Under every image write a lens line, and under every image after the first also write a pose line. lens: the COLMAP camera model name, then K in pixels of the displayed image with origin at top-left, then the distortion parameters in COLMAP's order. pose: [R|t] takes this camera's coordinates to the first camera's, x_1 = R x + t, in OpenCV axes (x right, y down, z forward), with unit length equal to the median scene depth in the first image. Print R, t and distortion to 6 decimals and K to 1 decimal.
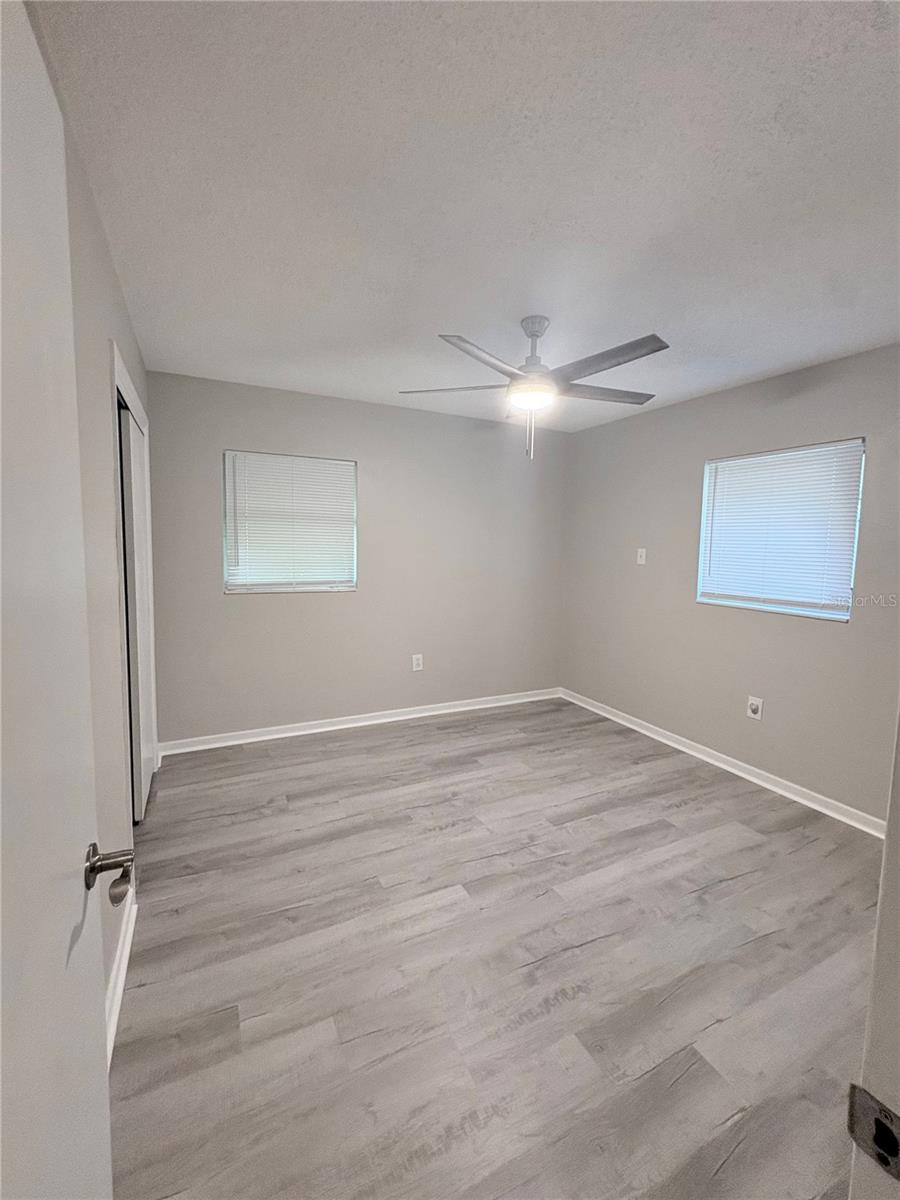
lens RADIAL K [[479.7, 0, 450.0], [0, 479.7, 600.0], [0, 0, 1]] dist [0.001091, 0.000141]
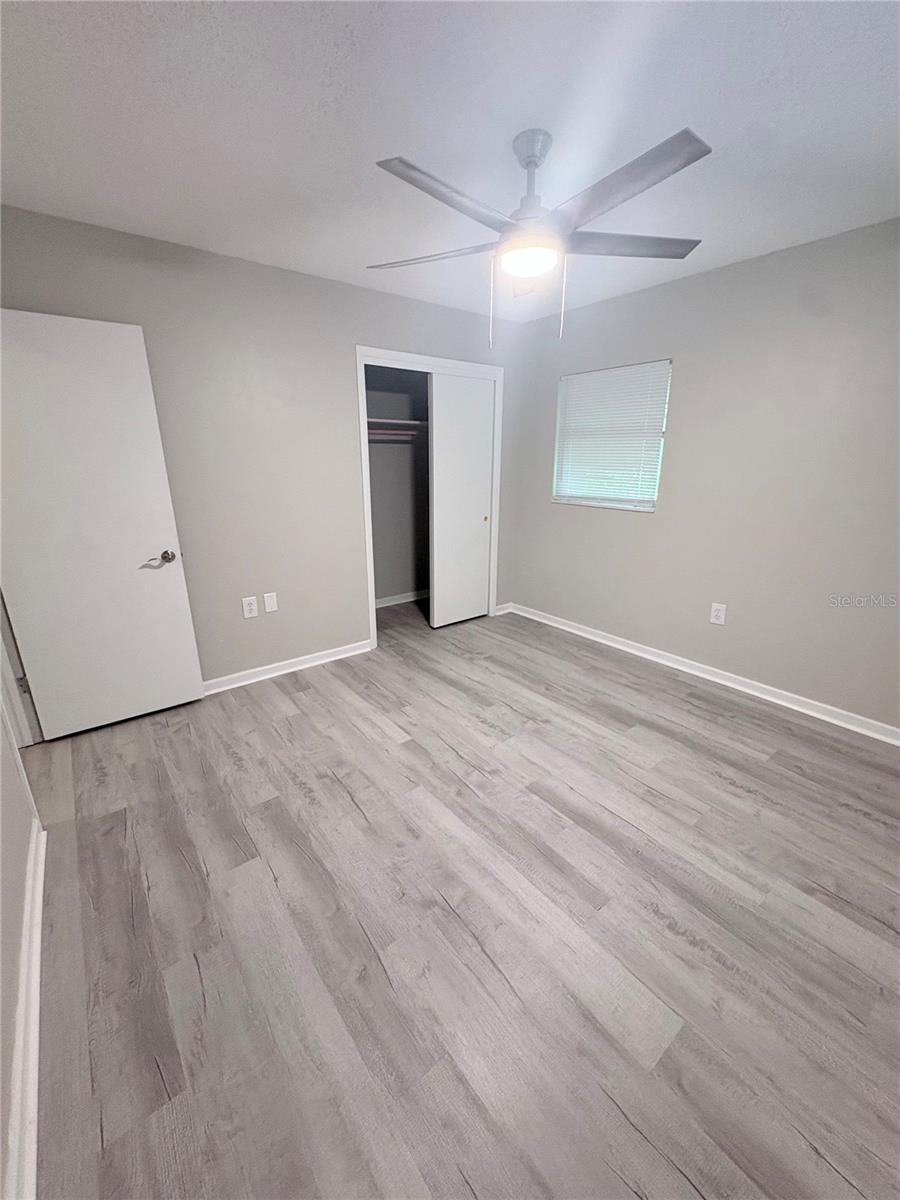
lens RADIAL K [[479.7, 0, 450.0], [0, 479.7, 600.0], [0, 0, 1]] dist [0.001091, 0.000141]
pose [[0.221088, 0.265382, -0.938452, 0.830317], [-0.108072, 0.963005, 0.246865, -0.047336], [0.969247, 0.046841, 0.241589, 0.588398]]
